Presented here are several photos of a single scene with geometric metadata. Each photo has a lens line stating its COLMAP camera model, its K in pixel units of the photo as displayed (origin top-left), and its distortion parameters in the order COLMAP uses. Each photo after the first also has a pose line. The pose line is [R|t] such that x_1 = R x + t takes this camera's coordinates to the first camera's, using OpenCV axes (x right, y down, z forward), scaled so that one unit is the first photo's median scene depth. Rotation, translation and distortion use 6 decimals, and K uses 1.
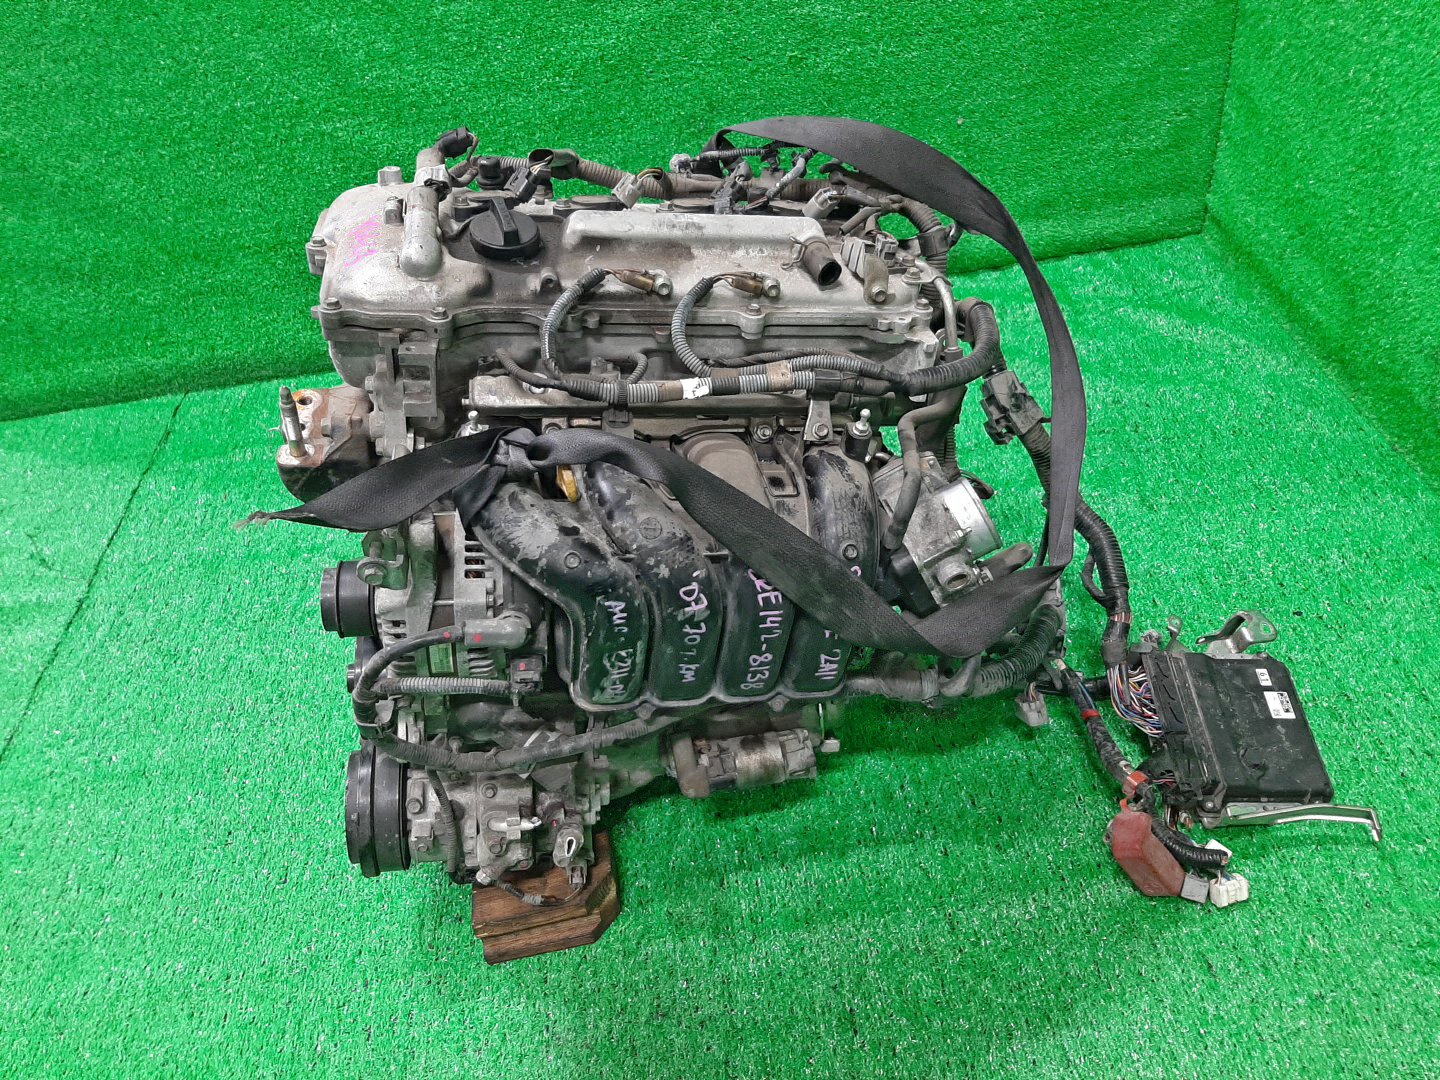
lens RADIAL K [[1082.4, 0, 714.6], [0, 1082.4, 537.8], [0, 0, 1]] dist [0.024898, -0.017928]
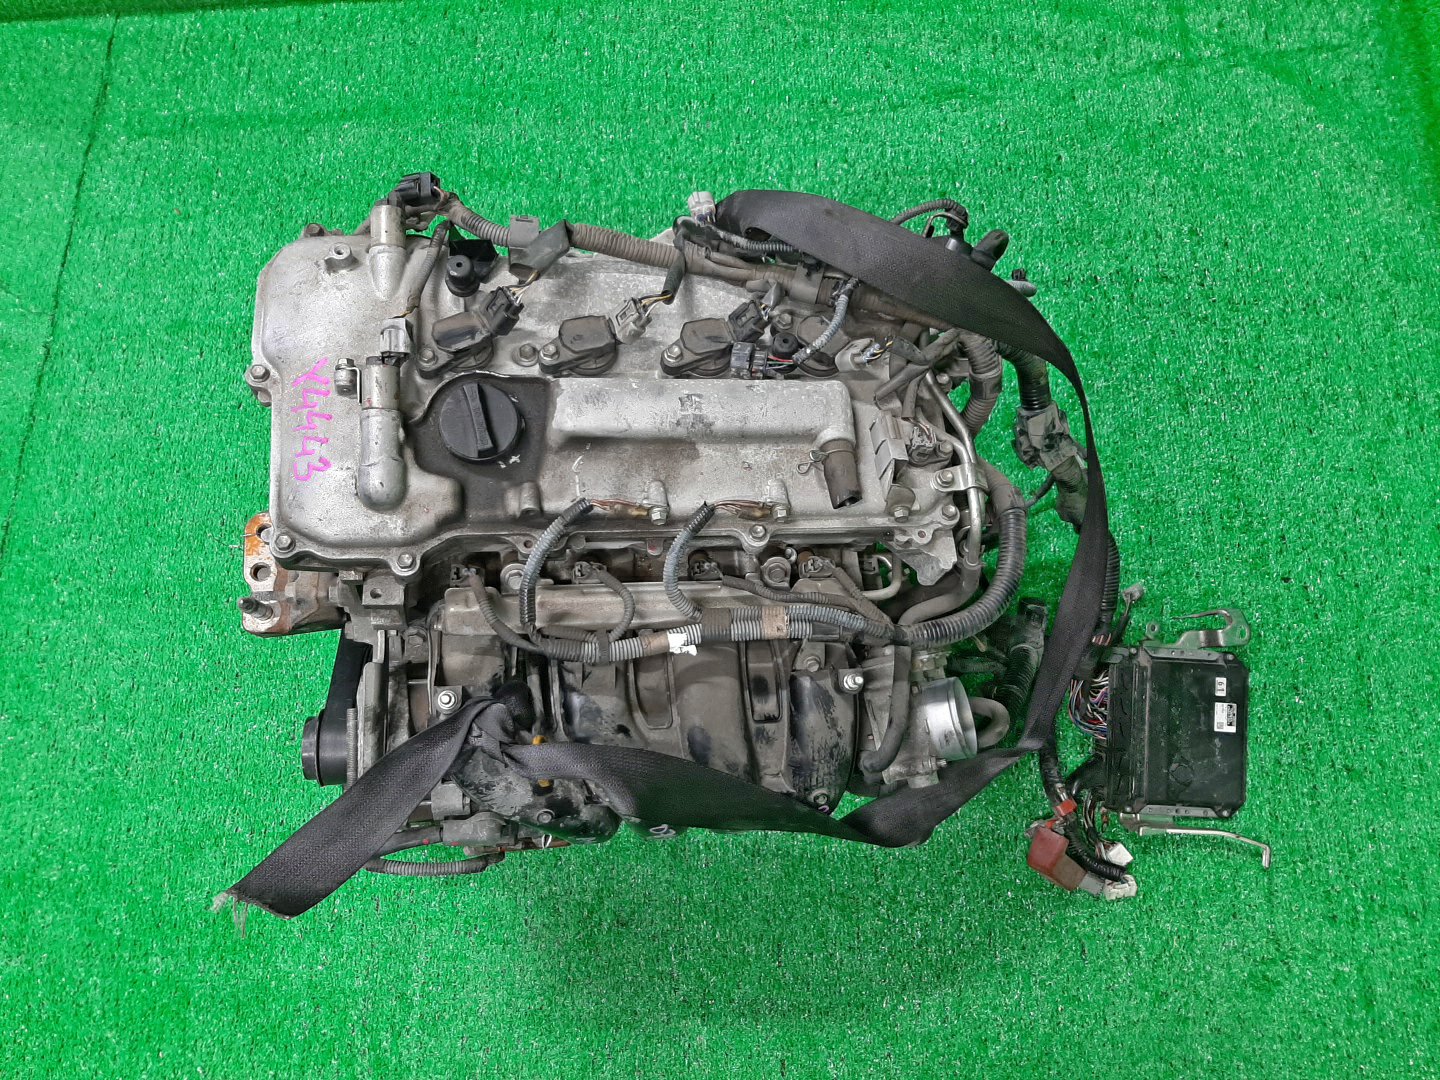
lens RADIAL K [[1082.4, 0, 725.2], [0, 1082.4, 538.4], [0, 0, 1]] dist [0.024898, -0.017928]
pose [[0.994556, 0.099647, 0.030489, -0.017508], [-0.101639, 0.863037, 0.494810, -0.628127], [0.022993, -0.495215, 0.868466, 0.211978]]
